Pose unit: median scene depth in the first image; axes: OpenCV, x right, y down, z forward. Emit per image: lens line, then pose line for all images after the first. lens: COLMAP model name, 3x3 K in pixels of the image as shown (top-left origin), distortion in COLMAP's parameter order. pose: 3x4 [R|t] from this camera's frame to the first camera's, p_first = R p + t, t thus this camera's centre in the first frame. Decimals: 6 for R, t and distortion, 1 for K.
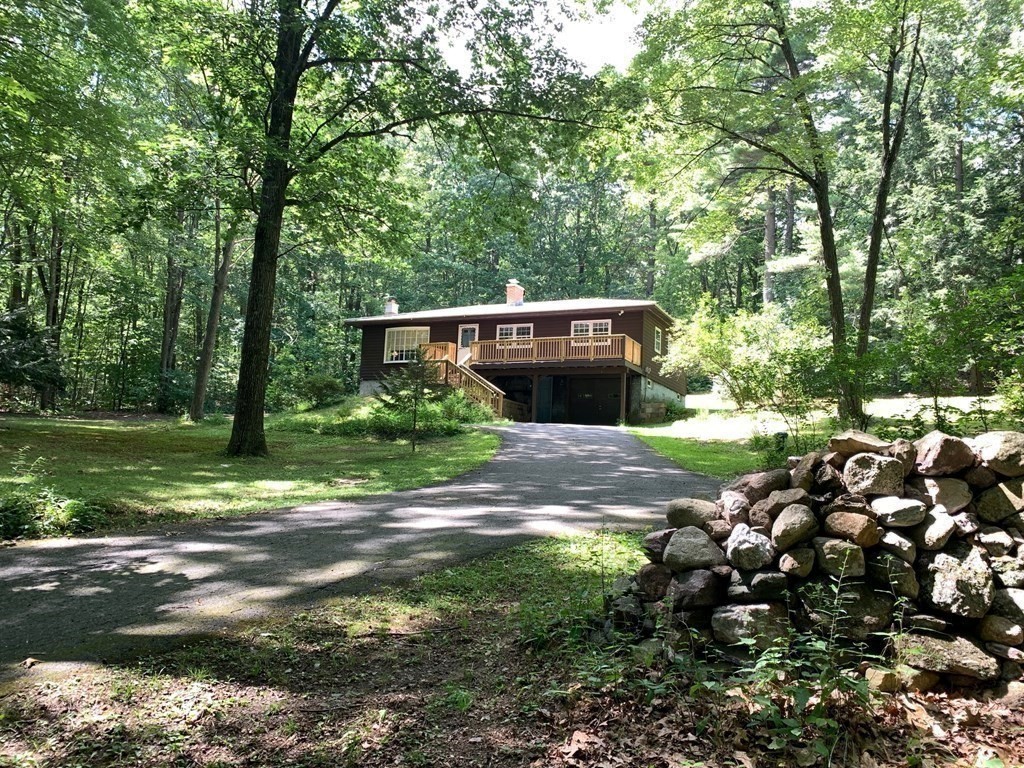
lens RADIAL K [[783.4, 0, 513.8], [0, 783.4, 373.8], [0, 0, 1]] dist [0.019008, -0.007721]
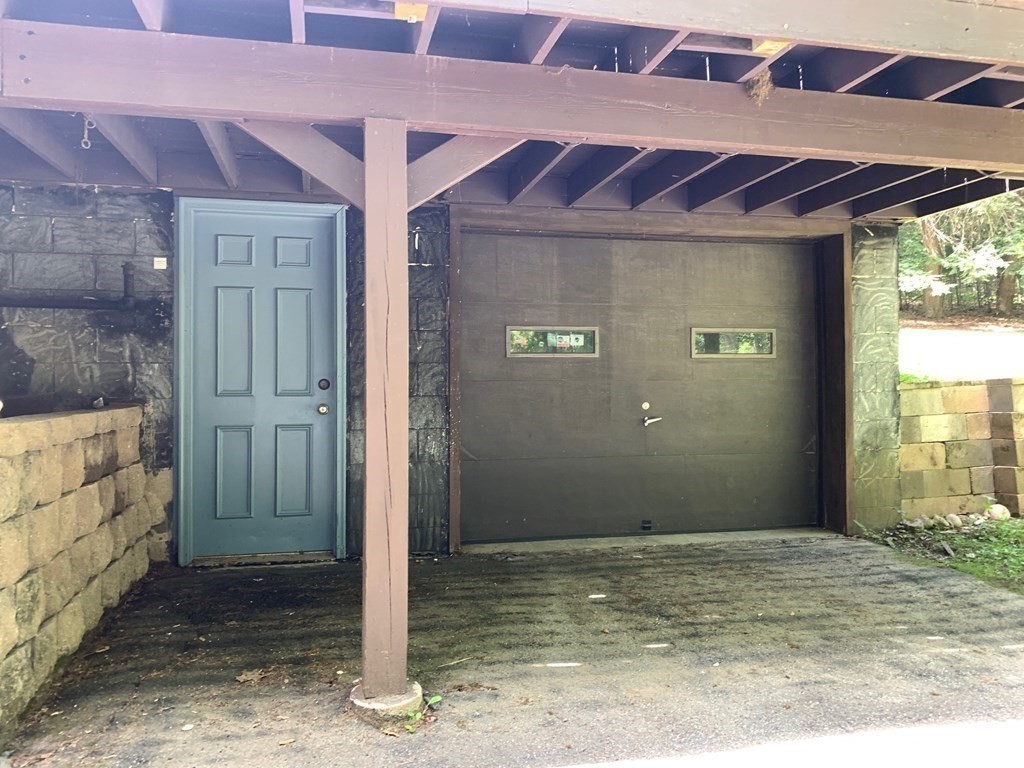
lens RADIAL K [[783.4, 0, 513.8], [0, 783.4, 373.8], [0, 0, 1]] dist [0.019008, -0.007721]
pose [[0.788951, -0.035839, 0.613410, -0.014671], [-0.042182, 0.992783, 0.112258, 0.017466], [-0.613006, -0.114441, 0.781746, 0.890996]]
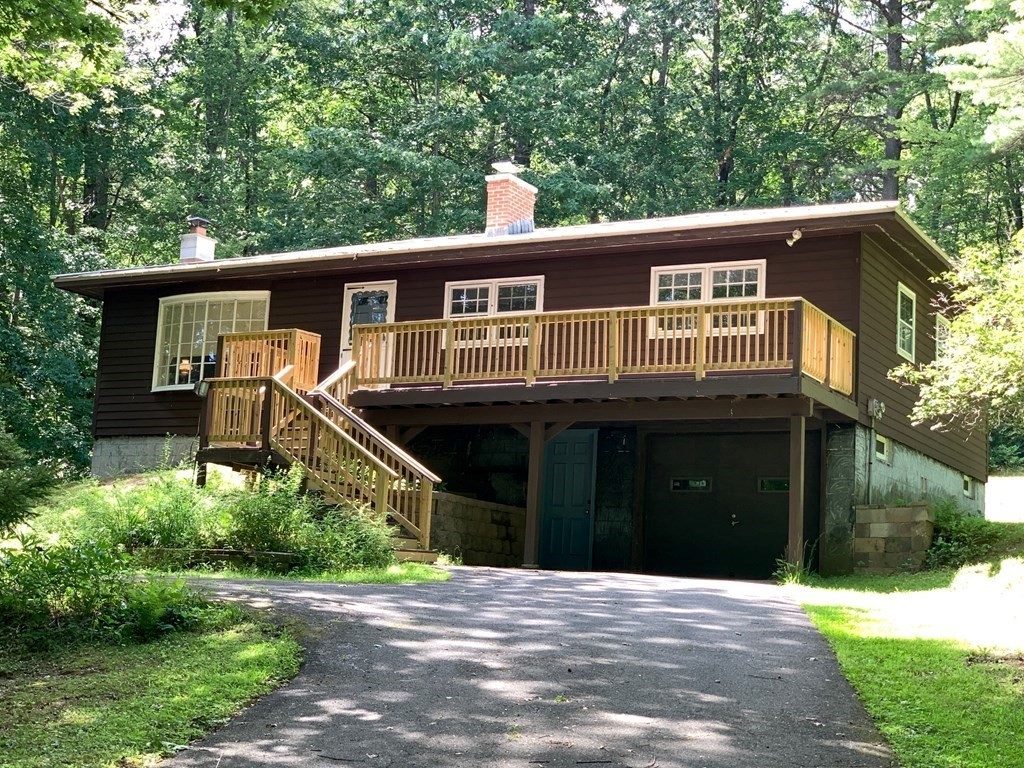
lens RADIAL K [[1549.6, 0, 512.0], [0, 1549.6, 384.0], [0, 0, 1]] dist [-0.001895, 0.015849]
pose [[0.997521, -0.001381, -0.070356, 0.061798], [-0.000325, 0.999706, -0.024229, 0.000945], [0.070369, 0.024191, 0.997228, 0.325111]]
